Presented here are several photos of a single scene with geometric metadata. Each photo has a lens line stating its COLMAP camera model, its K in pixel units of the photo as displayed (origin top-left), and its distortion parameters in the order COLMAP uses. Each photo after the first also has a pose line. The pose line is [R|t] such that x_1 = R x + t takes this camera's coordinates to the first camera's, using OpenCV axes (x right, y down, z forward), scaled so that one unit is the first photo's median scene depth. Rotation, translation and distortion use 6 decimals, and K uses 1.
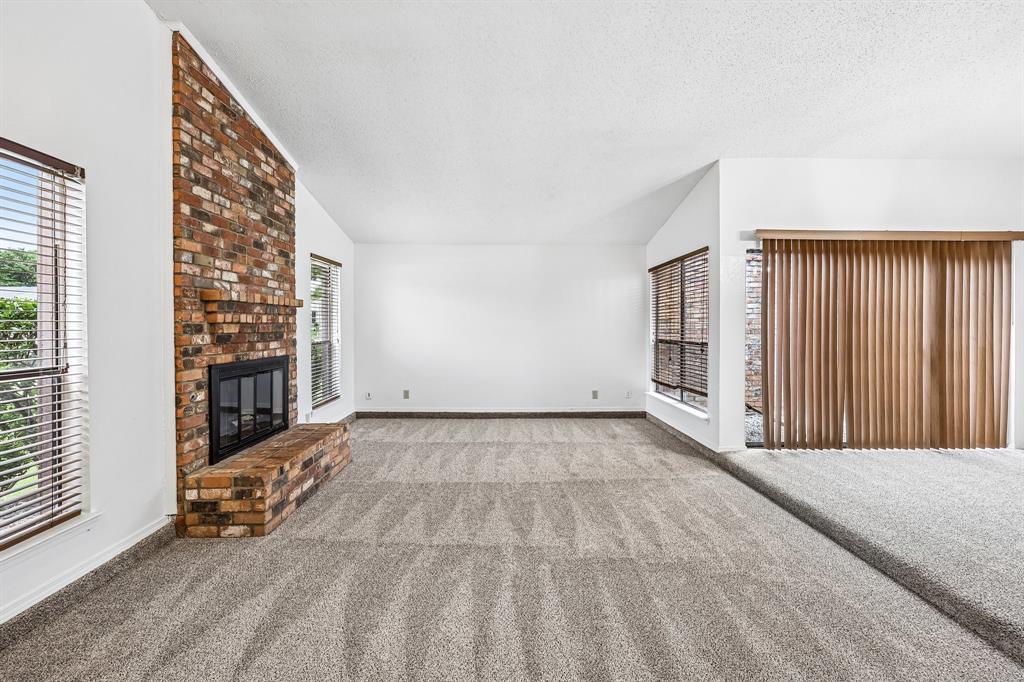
lens RADIAL K [[434.6, 0, 509.1], [0, 434.6, 329.5], [0, 0, 1]] dist [0.001280, 0.000091]
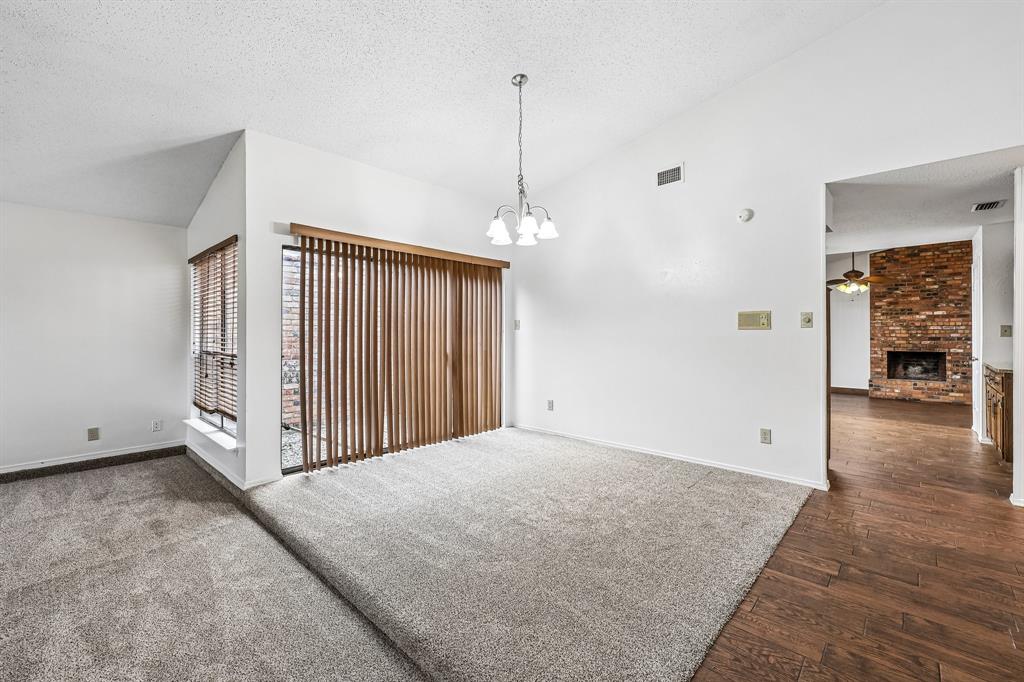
lens RADIAL K [[434.3, 0, 516.2], [0, 434.3, 331.0], [0, 0, 1]] dist [0.000998, 0.000103]
pose [[0.693758, 0.003359, 0.720200, 0.312022], [0.006700, 0.999916, -0.011117, -0.000006], [-0.720177, 0.012538, 0.693677, 0.091309]]
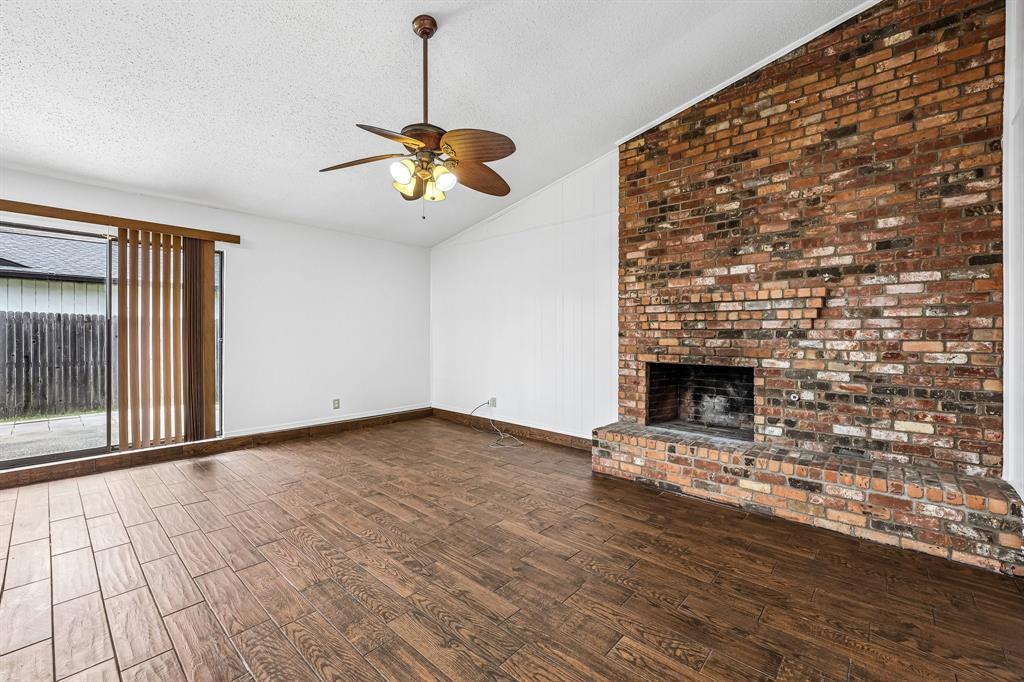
lens RADIAL K [[415.9, 0, 514.3], [0, 415.9, 332.0], [0, 0, 1]] dist [0.001900, 0.000320]
pose [[0.688708, 0.000016, 0.725038, 2.665673], [0.004309, 0.999982, -0.004116, 0.029766], [-0.725026, 0.005959, 0.688696, -0.201611]]
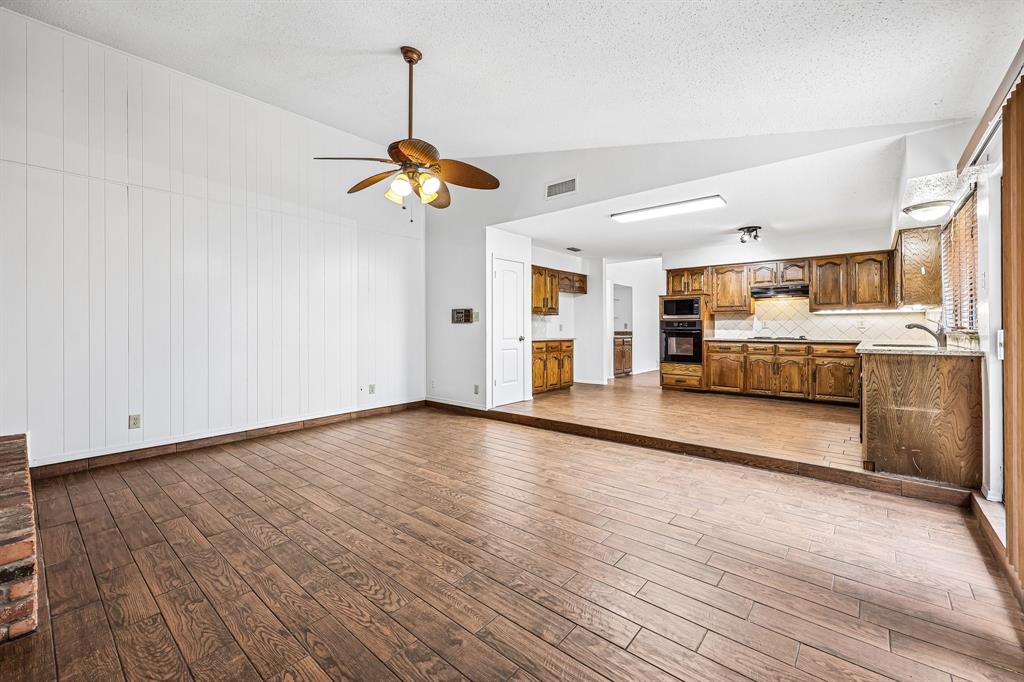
lens RADIAL K [[419.1, 0, 510.6], [0, 419.1, 325.9], [0, 0, 1]] dist [-0.001121, -0.000244]
pose [[-0.675493, -0.000117, -0.737366, 3.529181], [-0.003292, 0.999991, 0.002857, 0.029162], [0.737359, 0.004357, -0.675487, 1.069516]]
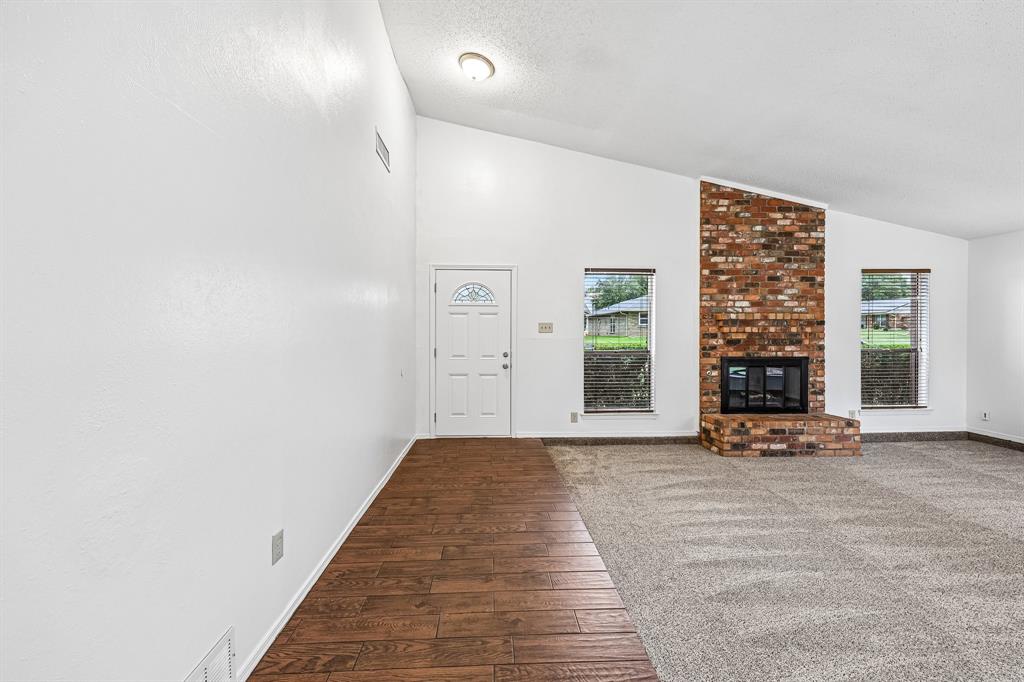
lens RADIAL K [[425.3, 0, 512.0], [0, 425.3, 341.0], [0, 0, 1]] dist [-0.000912, 0.000084]
pose [[0.025242, 0.016244, -0.999549, 0.903328], [-0.008211, 0.999838, 0.016042, -0.001460], [0.999648, 0.007802, 0.025372, 0.101808]]
